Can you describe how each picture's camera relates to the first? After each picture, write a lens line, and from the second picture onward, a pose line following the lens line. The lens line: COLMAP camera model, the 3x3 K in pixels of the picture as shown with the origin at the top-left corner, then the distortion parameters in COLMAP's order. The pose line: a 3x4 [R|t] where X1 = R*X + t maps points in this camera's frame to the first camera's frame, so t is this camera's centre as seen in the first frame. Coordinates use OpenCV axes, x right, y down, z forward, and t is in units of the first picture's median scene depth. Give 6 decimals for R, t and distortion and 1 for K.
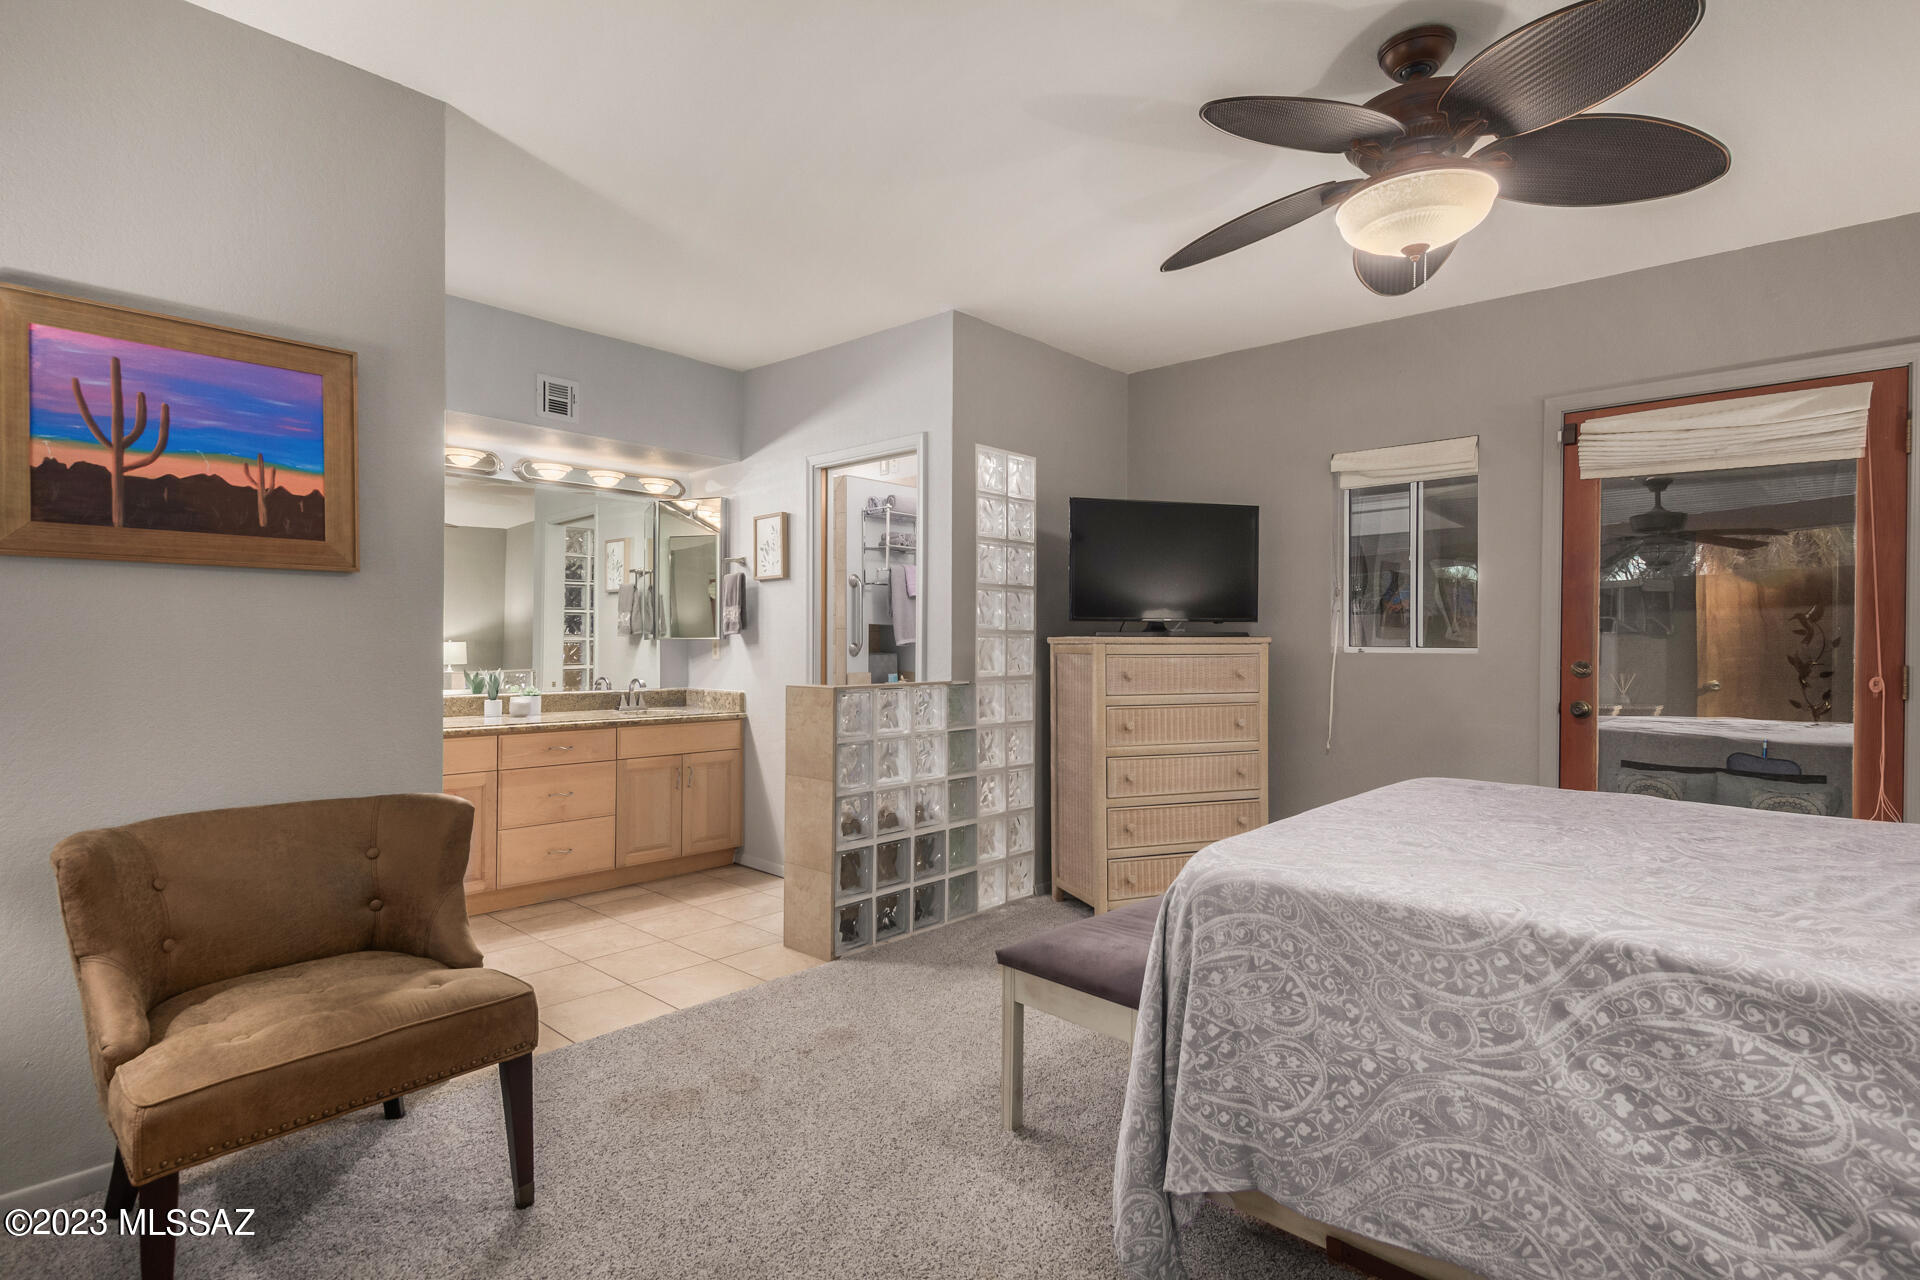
lens RADIAL K [[922.9, 0, 966.7], [0, 922.9, 651.0], [0, 0, 1]] dist [-0.001309, -0.001001]
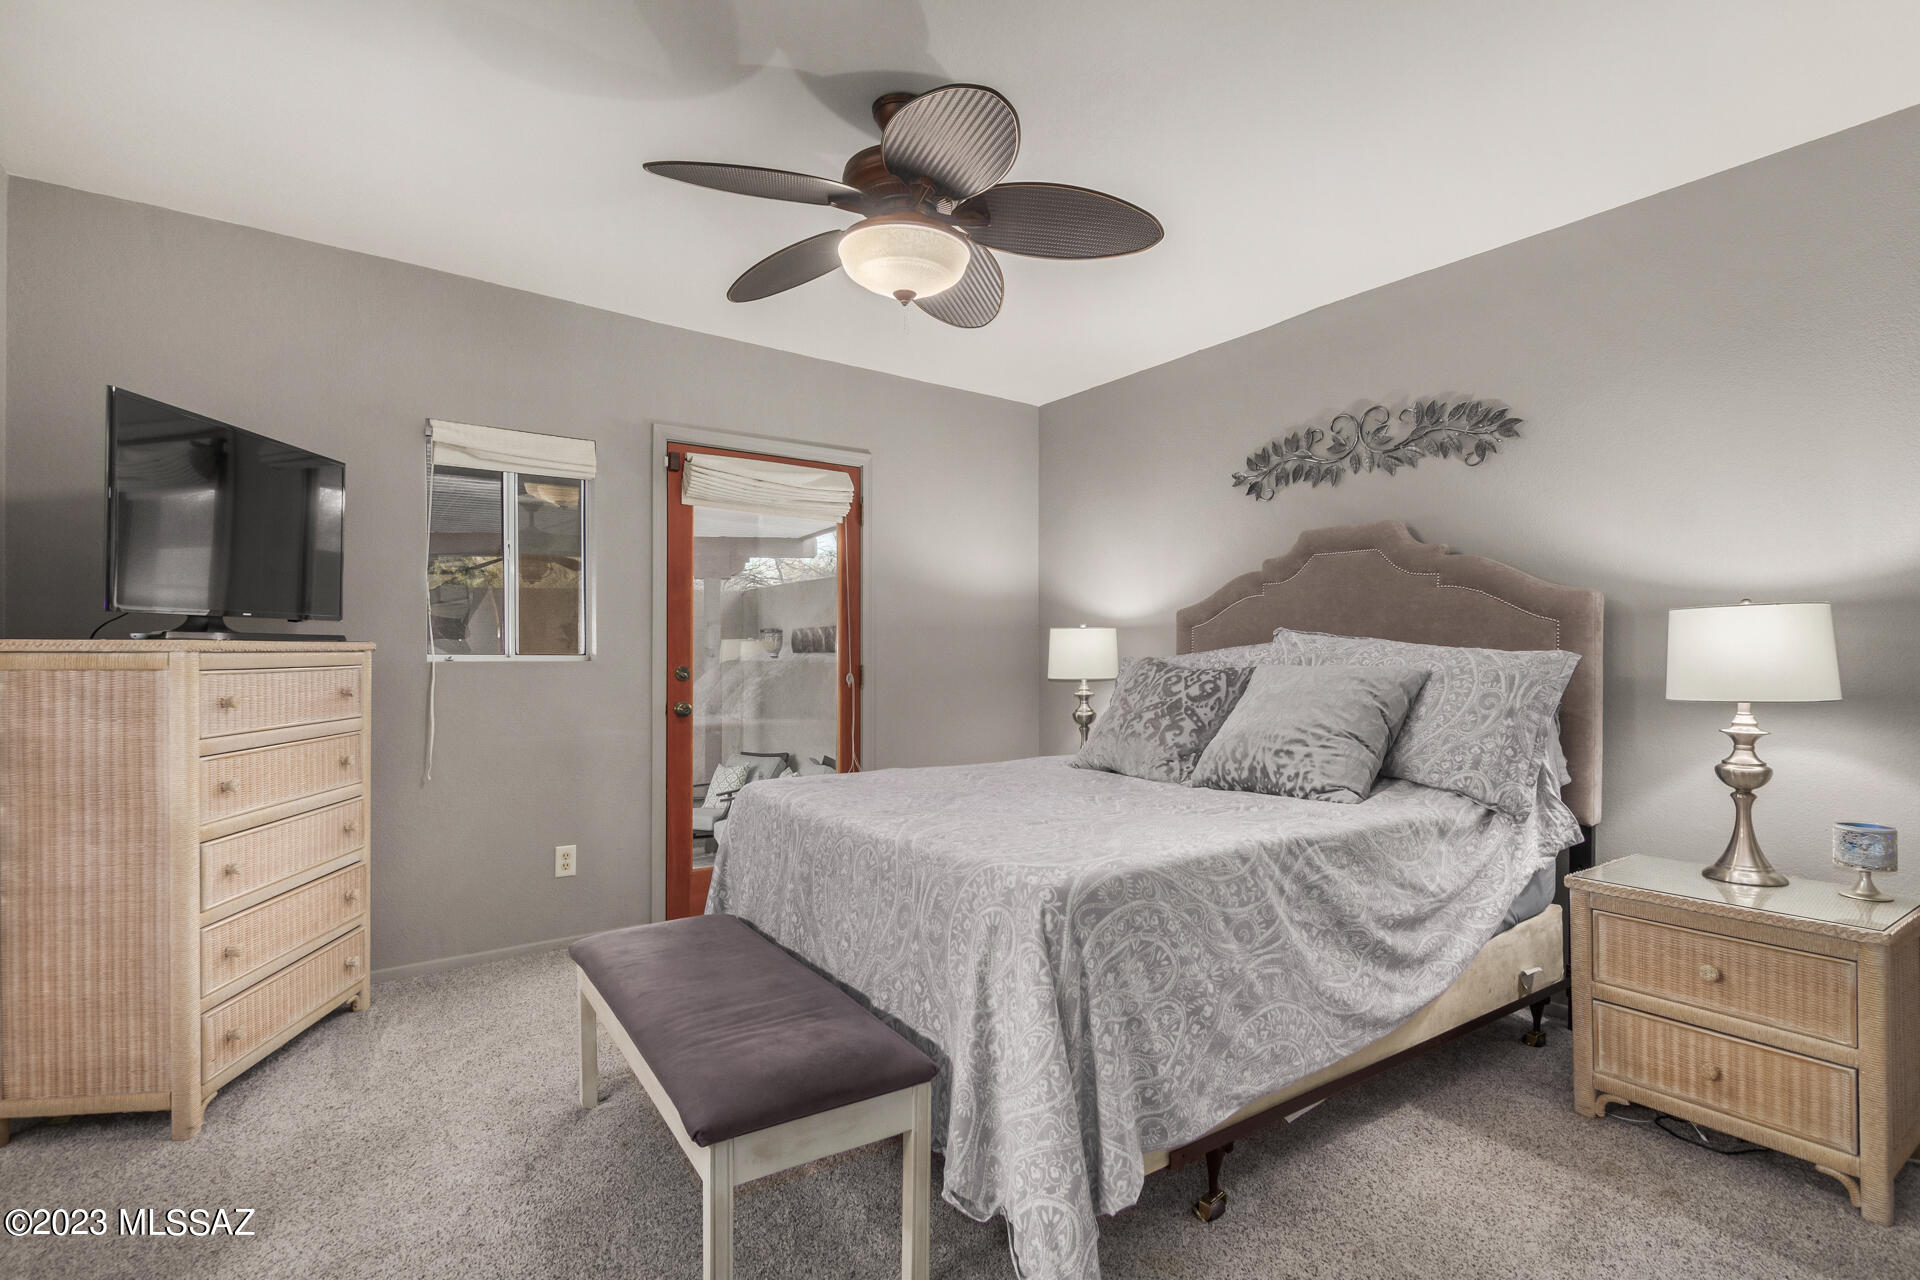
lens RADIAL K [[922.9, 0, 966.7], [0, 922.9, 651.0], [0, 0, 1]] dist [-0.001309, -0.001001]
pose [[0.211381, 0.001069, 0.977403, -0.384339], [0.005131, 0.999984, -0.002204, -0.004558], [-0.977390, 0.005481, 0.211372, 0.468192]]
